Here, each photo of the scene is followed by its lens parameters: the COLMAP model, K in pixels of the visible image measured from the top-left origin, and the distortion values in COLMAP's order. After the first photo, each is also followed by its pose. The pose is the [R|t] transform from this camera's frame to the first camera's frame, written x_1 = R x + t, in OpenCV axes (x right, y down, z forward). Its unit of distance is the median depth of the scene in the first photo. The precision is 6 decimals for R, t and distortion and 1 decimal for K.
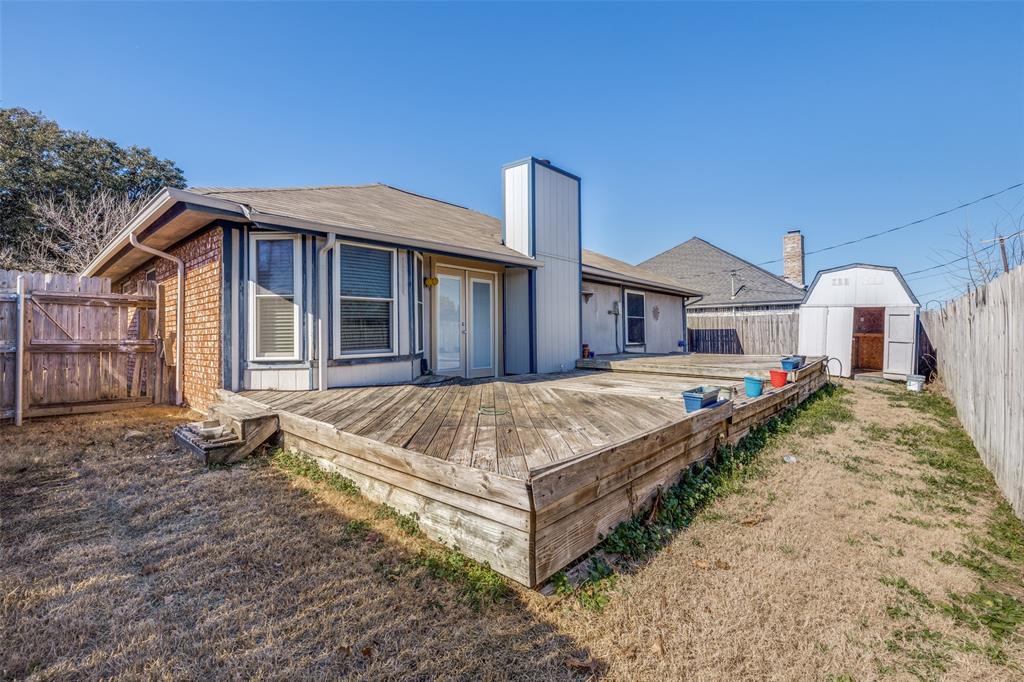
lens RADIAL K [[438.0, 0, 512.8], [0, 438.0, 341.2], [0, 0, 1]] dist [-0.000381, 0.000112]
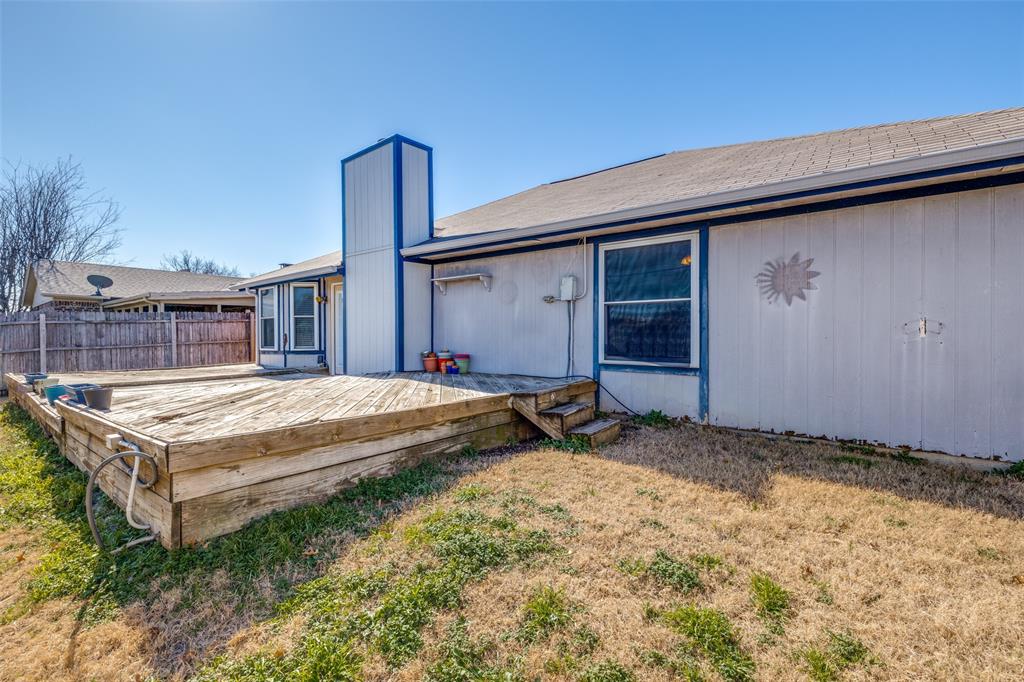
lens RADIAL K [[438.0, 0, 512.8], [0, 438.0, 341.2], [0, 0, 1]] dist [-0.000381, 0.000112]
pose [[0.105897, 0.003721, -0.994370, 0.723366], [-0.023718, 0.999718, 0.001215, -0.012517], [0.994094, 0.023456, 0.105956, 0.863969]]
